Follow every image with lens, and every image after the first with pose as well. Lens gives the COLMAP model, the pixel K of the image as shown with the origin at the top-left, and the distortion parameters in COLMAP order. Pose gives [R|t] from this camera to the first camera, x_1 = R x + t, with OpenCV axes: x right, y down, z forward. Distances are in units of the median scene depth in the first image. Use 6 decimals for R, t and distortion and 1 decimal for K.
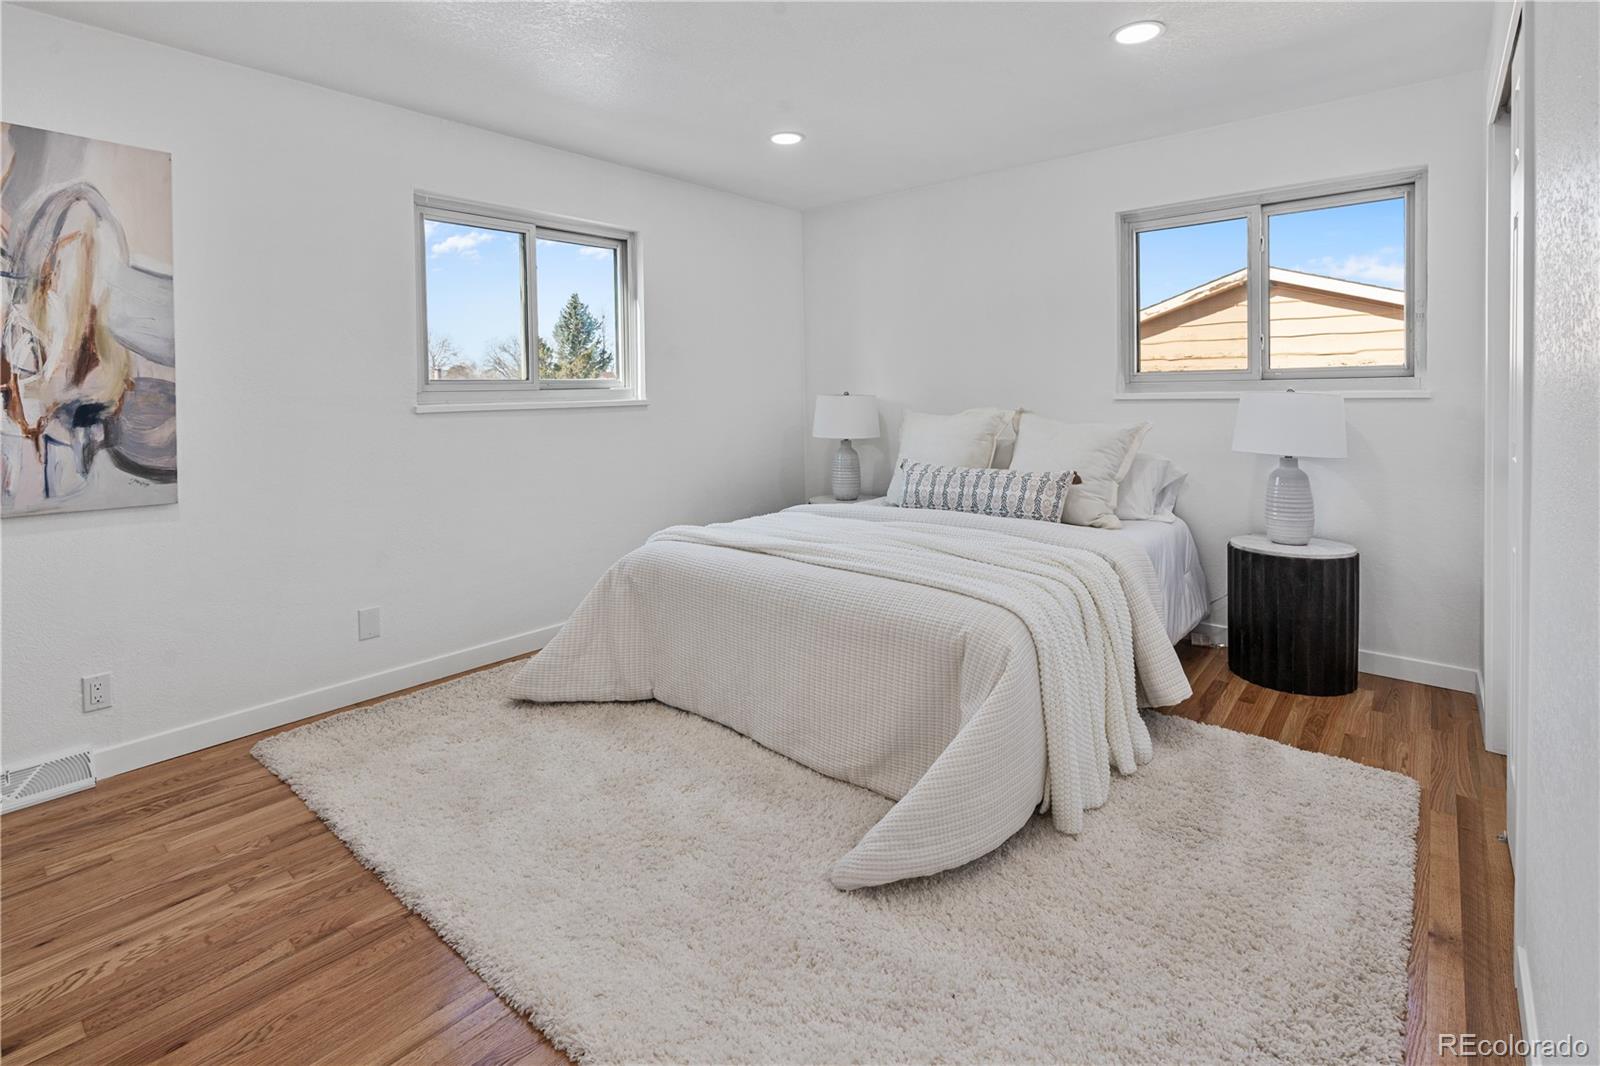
lens RADIAL K [[748.0, 0, 800.0], [0, 748.0, 533.0], [0, 0, 1]] dist [-0.000442, 0.000755]
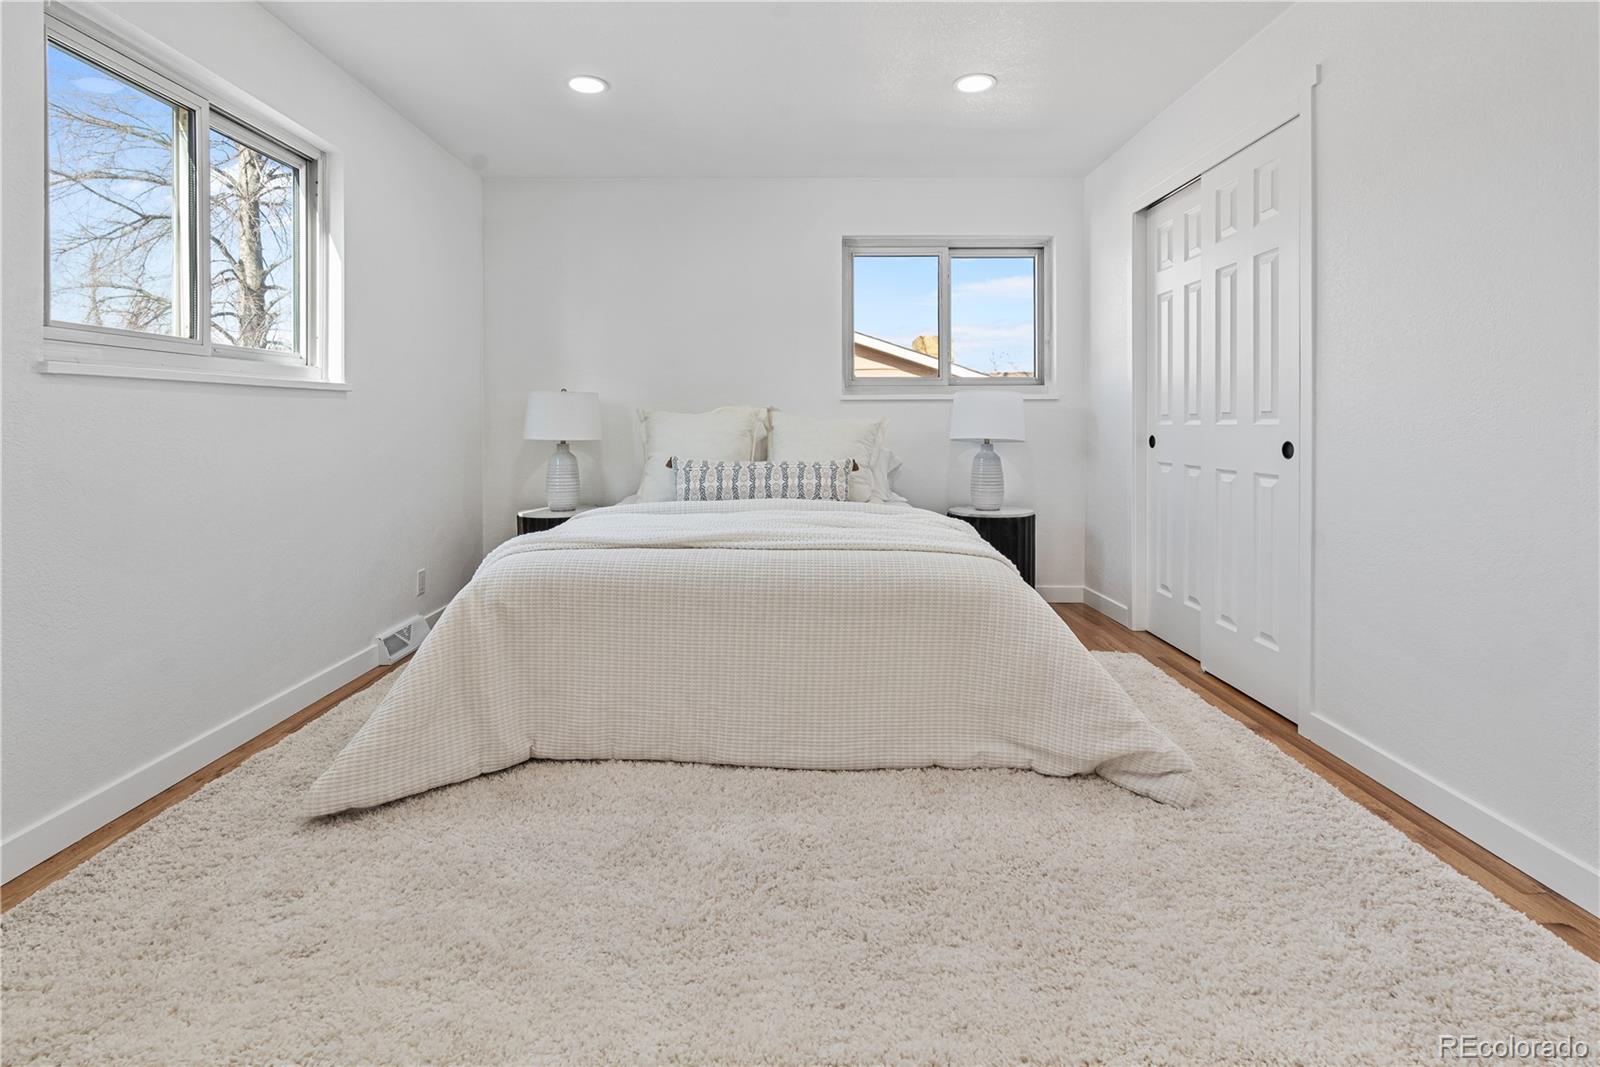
lens RADIAL K [[748.0, 0, 800.0], [0, 748.0, 533.5], [0, 0, 1]] dist [-0.000442, 0.000755]
pose [[0.770732, -0.081466, 0.631930, -0.421111], [0.107158, 0.994239, -0.002522, 0.022322], [-0.628084, 0.069660, 0.775021, 0.202182]]
